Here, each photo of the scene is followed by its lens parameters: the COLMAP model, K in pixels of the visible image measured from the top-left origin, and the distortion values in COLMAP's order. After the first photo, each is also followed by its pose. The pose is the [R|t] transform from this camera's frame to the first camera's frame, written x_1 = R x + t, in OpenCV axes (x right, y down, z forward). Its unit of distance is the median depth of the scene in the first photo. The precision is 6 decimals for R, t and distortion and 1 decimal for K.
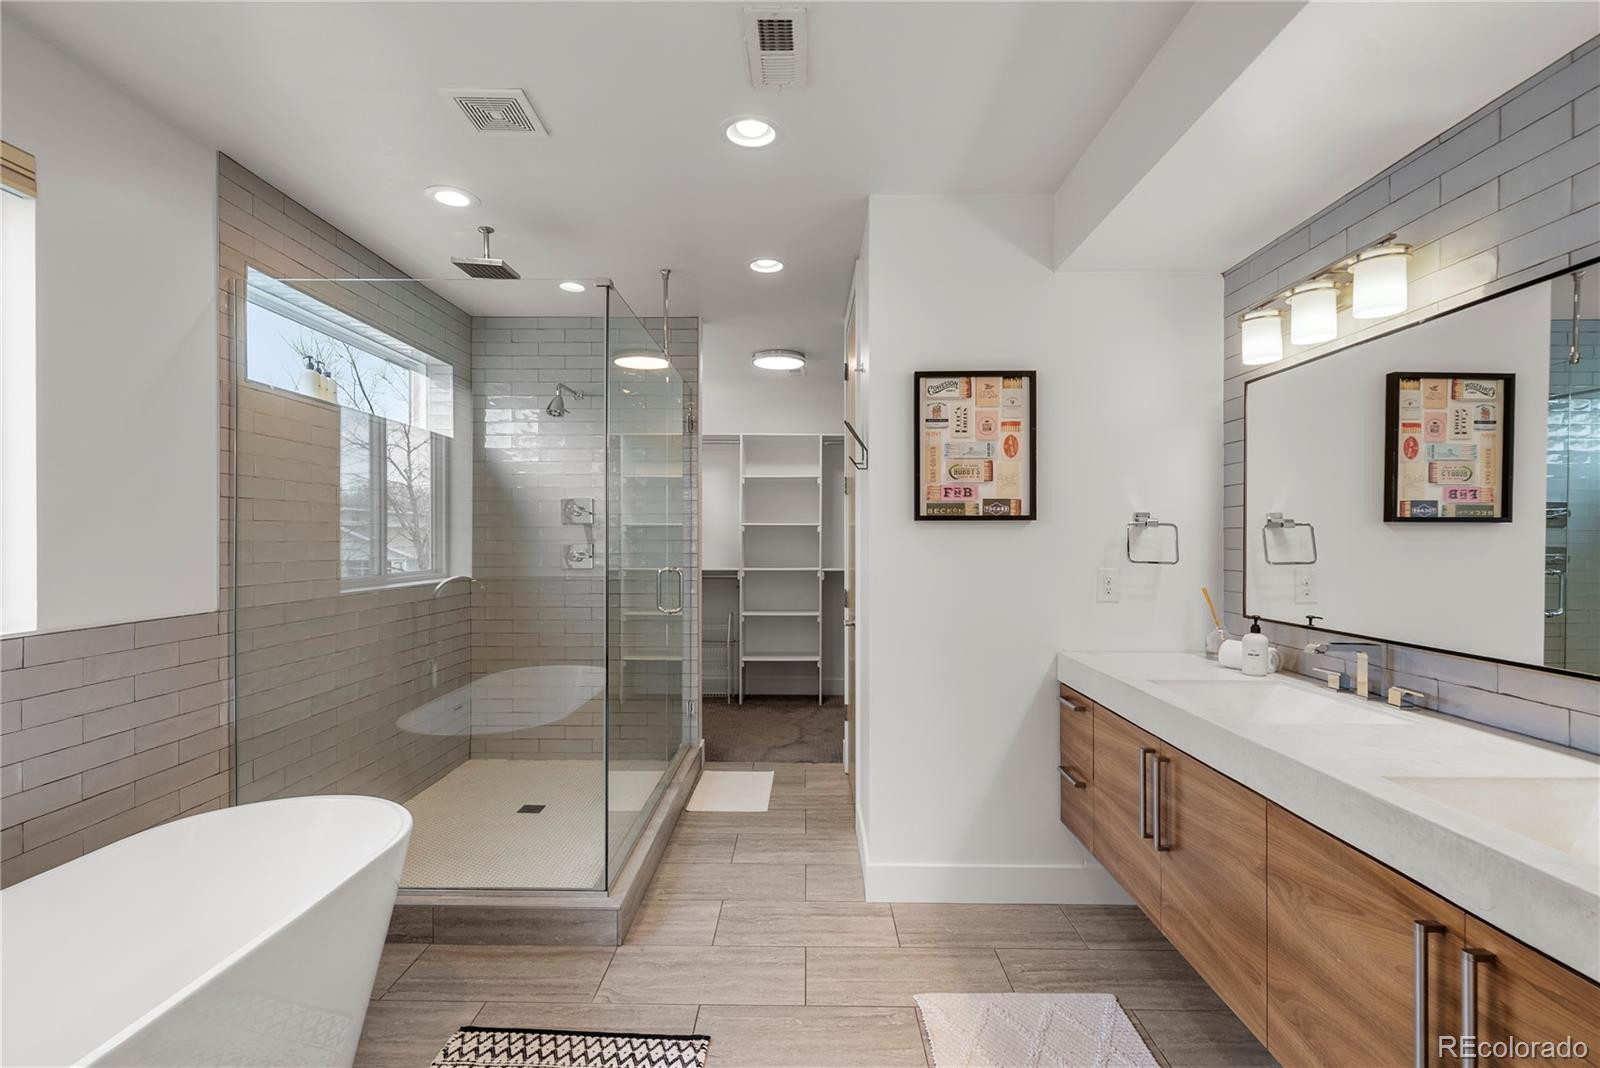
lens RADIAL K [[743.8, 0, 796.7], [0, 743.8, 546.1], [0, 0, 1]] dist [-0.002597, 0.000262]
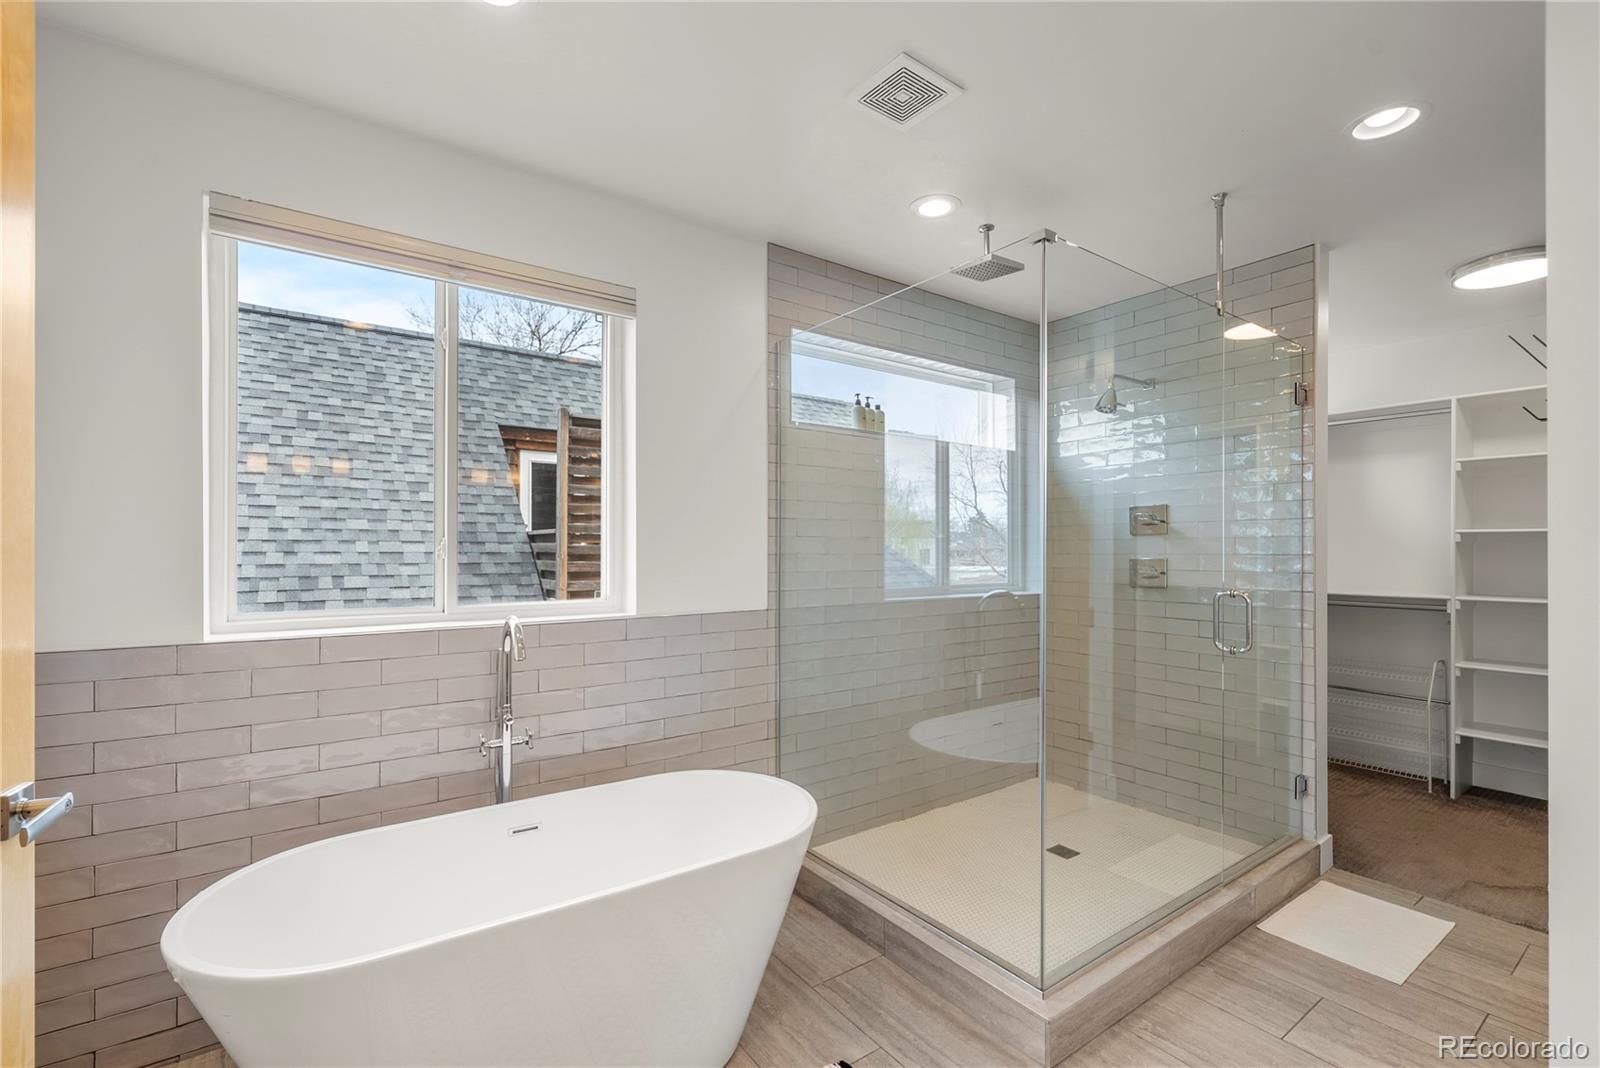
lens RADIAL K [[700.7, 0, 797.0], [0, 700.7, 552.3], [0, 0, 1]] dist [0.000080, 0.000581]
pose [[0.590809, 0.002999, -0.806806, 0.150235], [-0.009625, 0.999948, -0.003332, -0.004033], [0.806754, 0.009734, 0.590807, 0.253025]]
